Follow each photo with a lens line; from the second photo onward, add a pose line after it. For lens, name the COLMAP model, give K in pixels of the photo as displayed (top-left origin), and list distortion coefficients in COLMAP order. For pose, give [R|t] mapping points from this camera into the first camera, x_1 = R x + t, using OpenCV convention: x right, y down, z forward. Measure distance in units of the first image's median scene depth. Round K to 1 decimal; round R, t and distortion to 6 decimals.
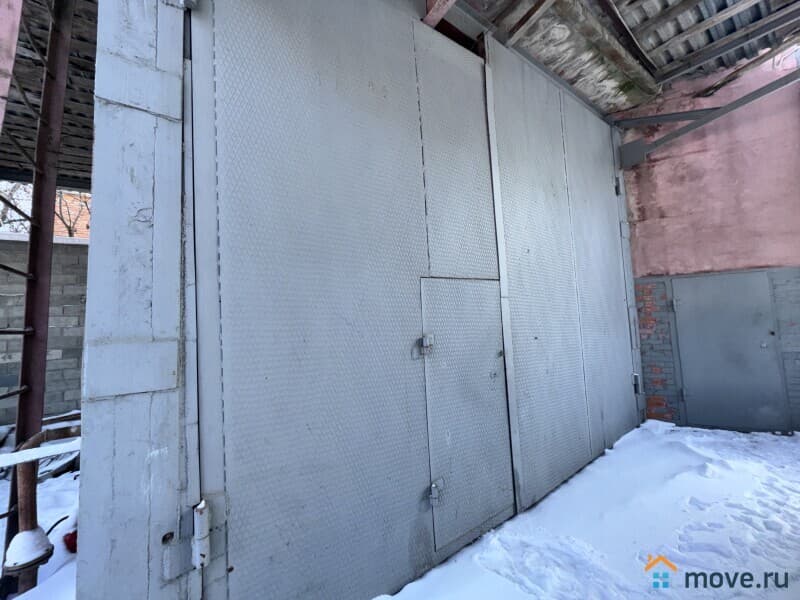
lens RADIAL K [[314.7, 0, 400.0], [0, 314.7, 300.0], [0, 0, 1]] dist [0.000254, -0.000136]
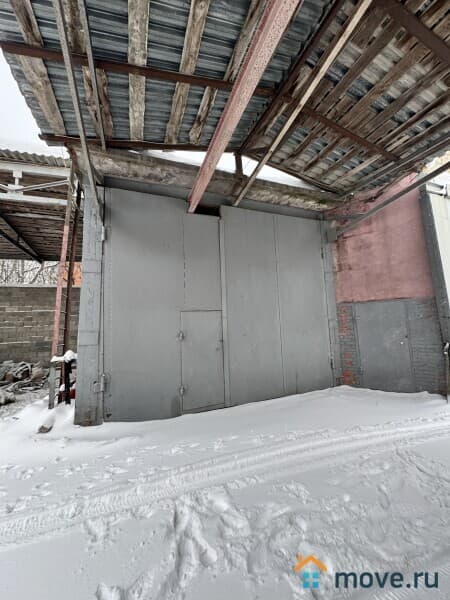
lens RADIAL K [[236.0, 0, 225.0], [0, 236.0, 300.0], [0, 0, 1]] dist [0.000254, -0.000136]
pose [[0.973432, -0.010778, -0.228722, 0.465880], [0.003332, 0.999453, -0.032918, -0.051551], [0.228952, 0.031281, 0.972935, -0.466135]]
